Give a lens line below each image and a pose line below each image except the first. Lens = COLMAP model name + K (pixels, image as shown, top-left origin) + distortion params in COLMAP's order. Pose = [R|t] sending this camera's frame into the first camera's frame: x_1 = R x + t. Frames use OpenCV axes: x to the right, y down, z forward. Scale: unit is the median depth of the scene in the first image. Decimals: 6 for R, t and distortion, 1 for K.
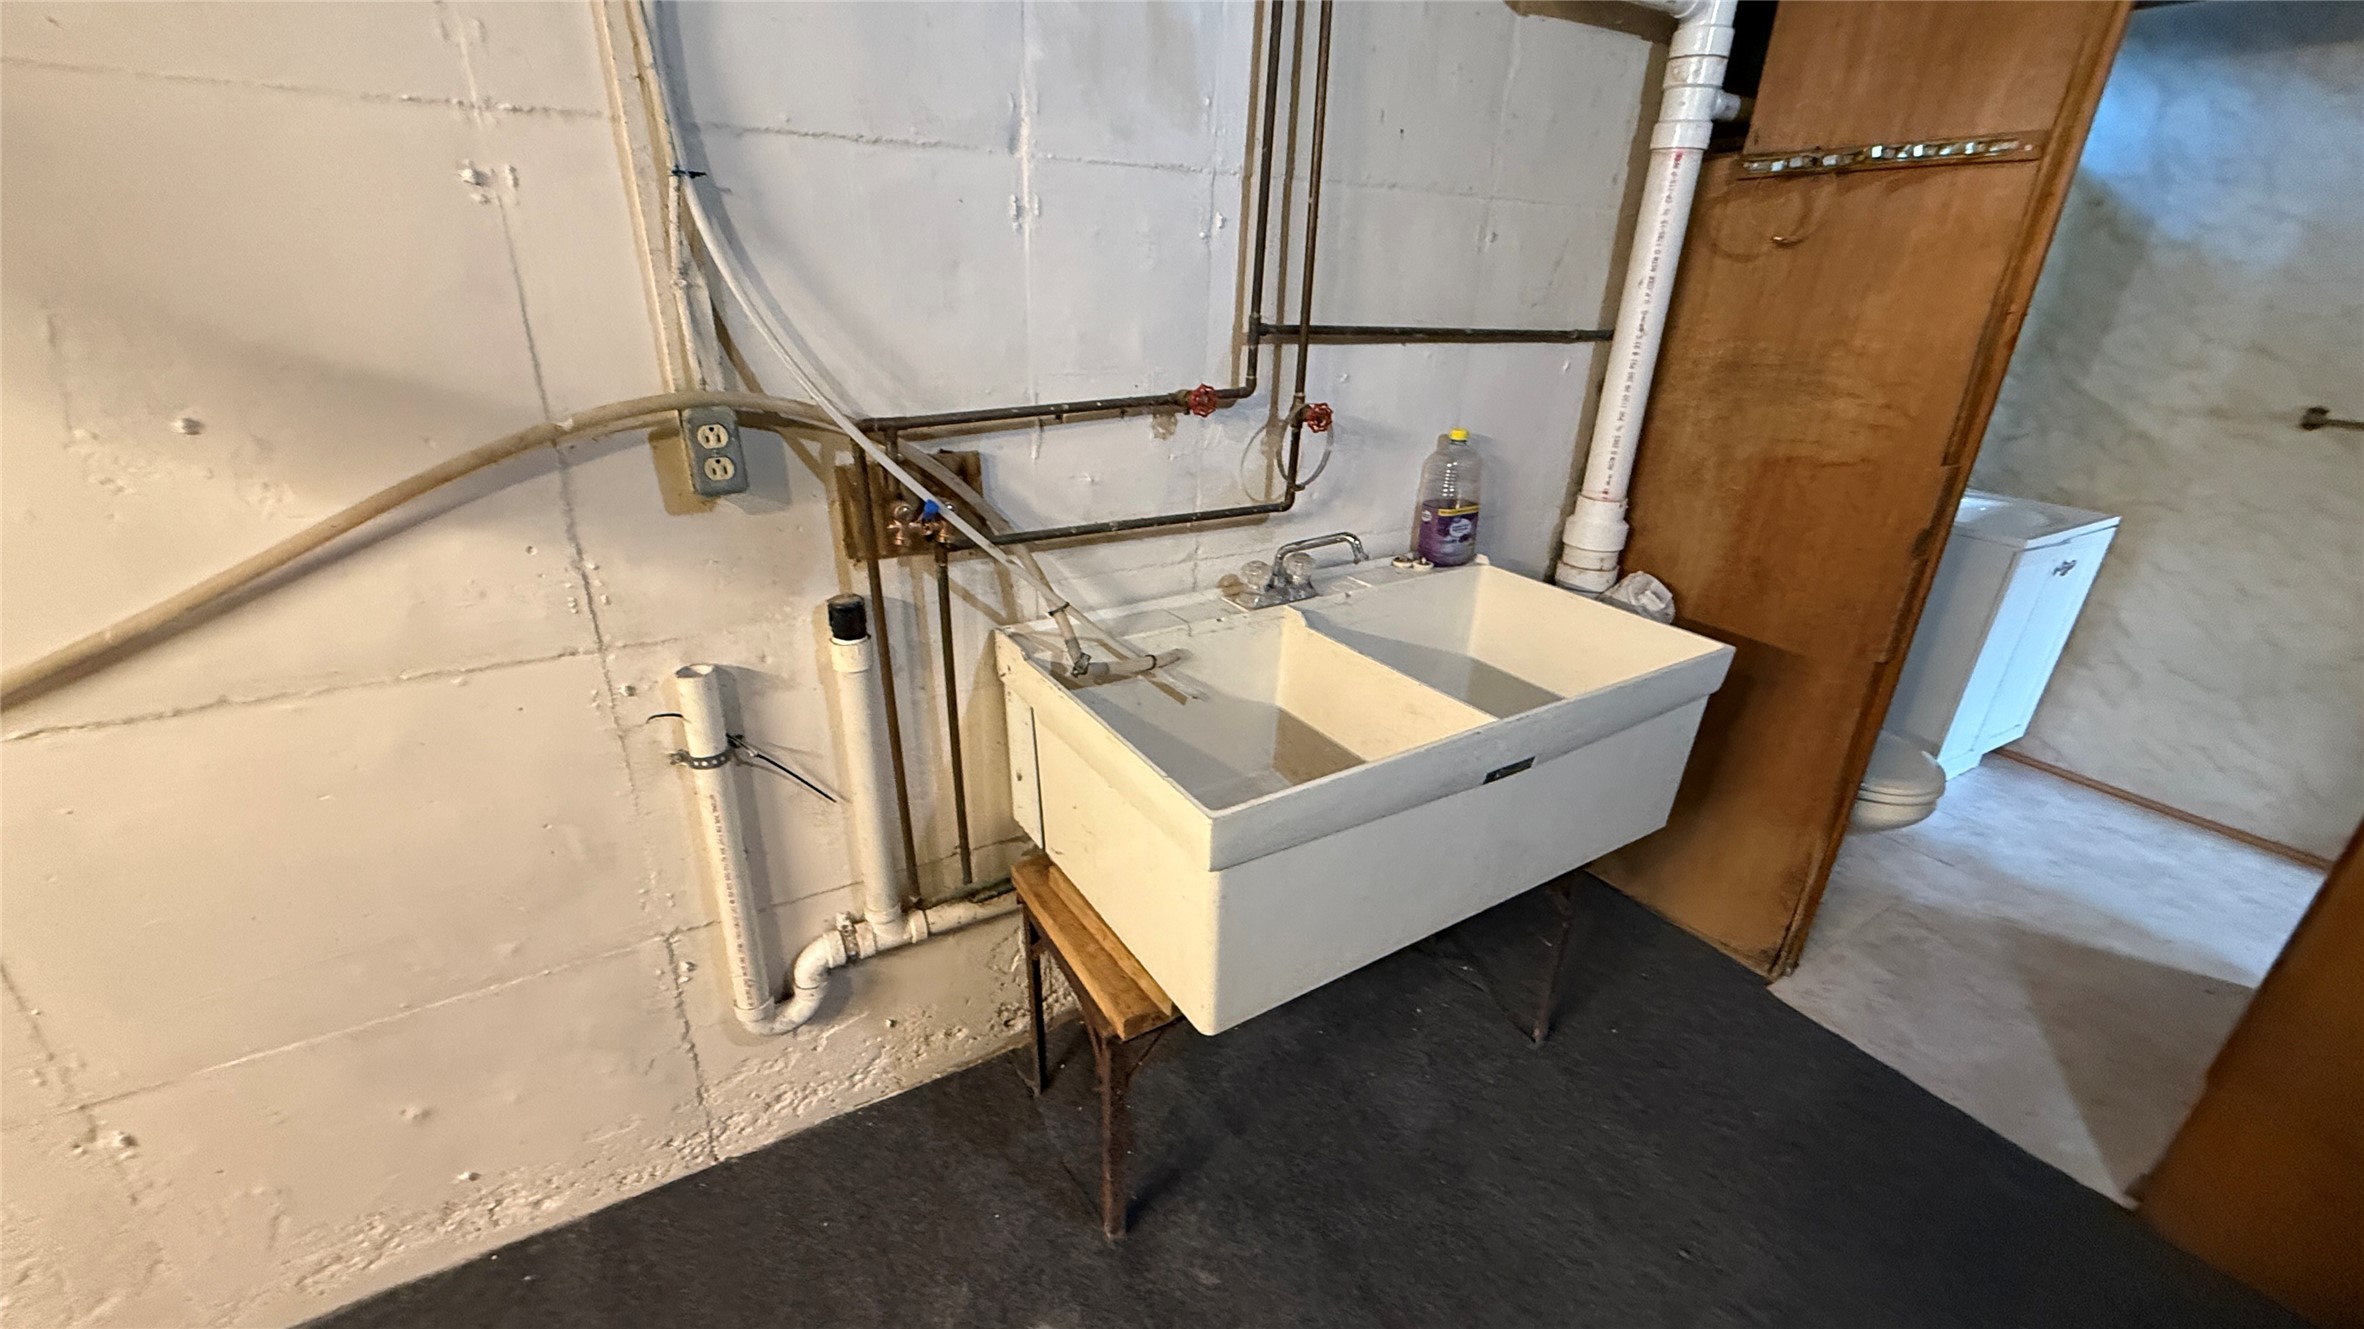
lens RADIAL K [[940.8, 0, 1181.8], [0, 940.8, 670.0], [0, 0, 1]] dist [-0.004644, 0.000101]
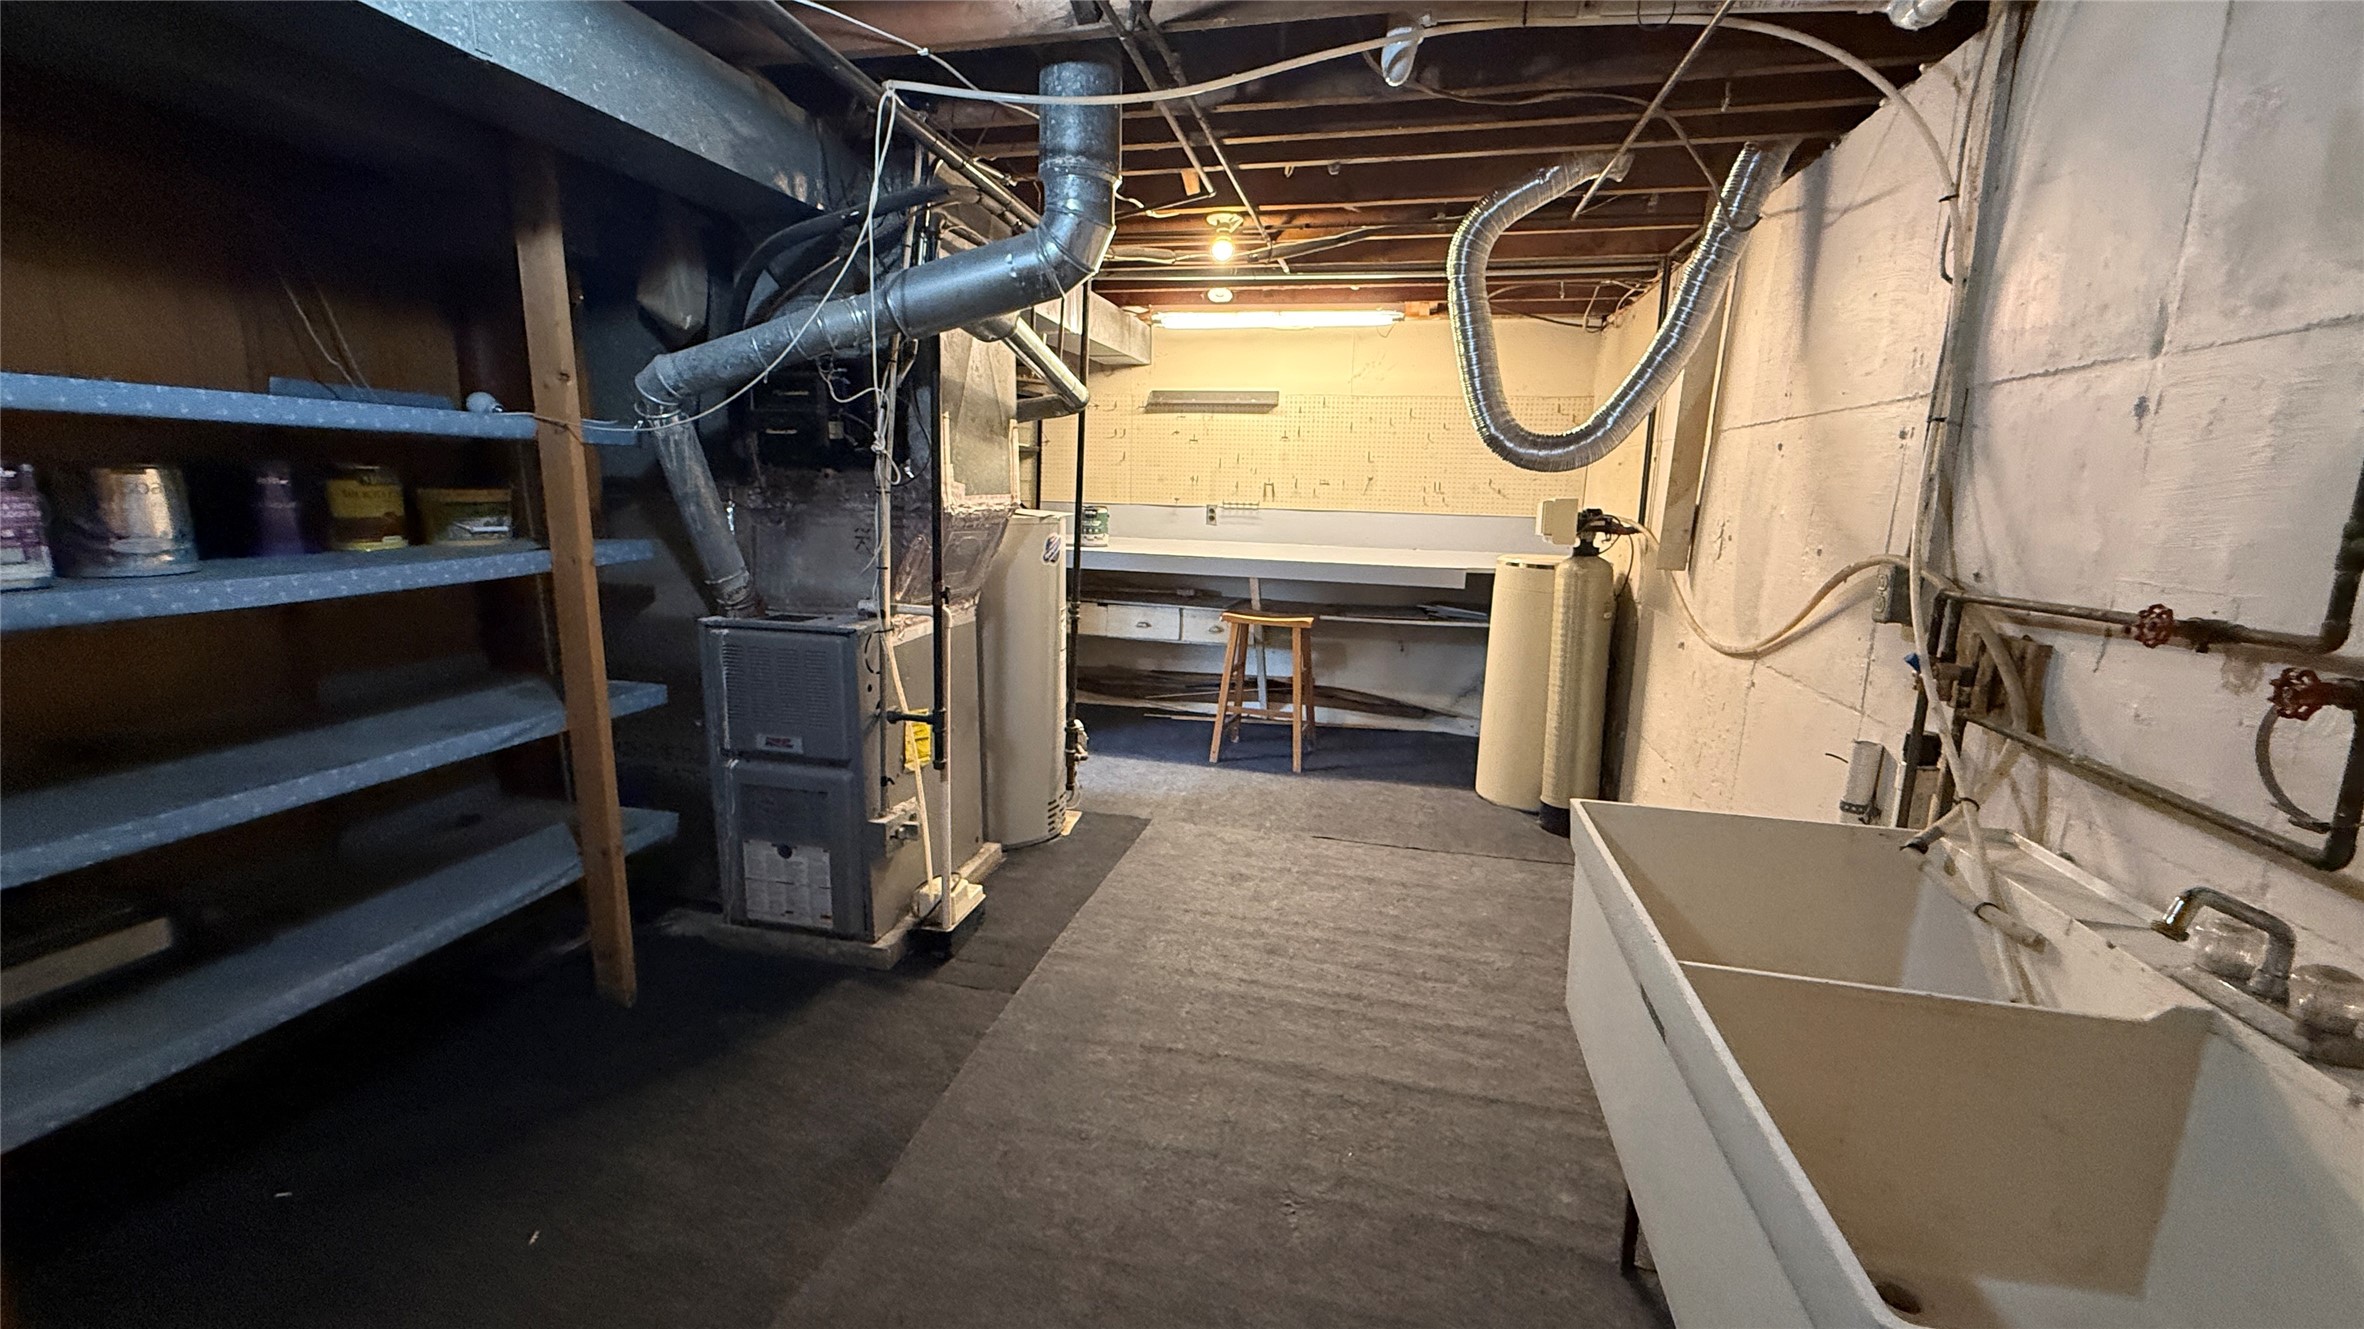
lens RADIAL K [[940.8, 0, 1178.7], [0, 940.8, 665.9], [0, 0, 1]] dist [-0.004644, 0.000101]
pose [[-0.706631, 0.086889, -0.702227, 1.109418], [-0.324482, 0.842137, 0.430717, -0.338453], [0.628796, 0.532218, -0.566886, 0.985207]]
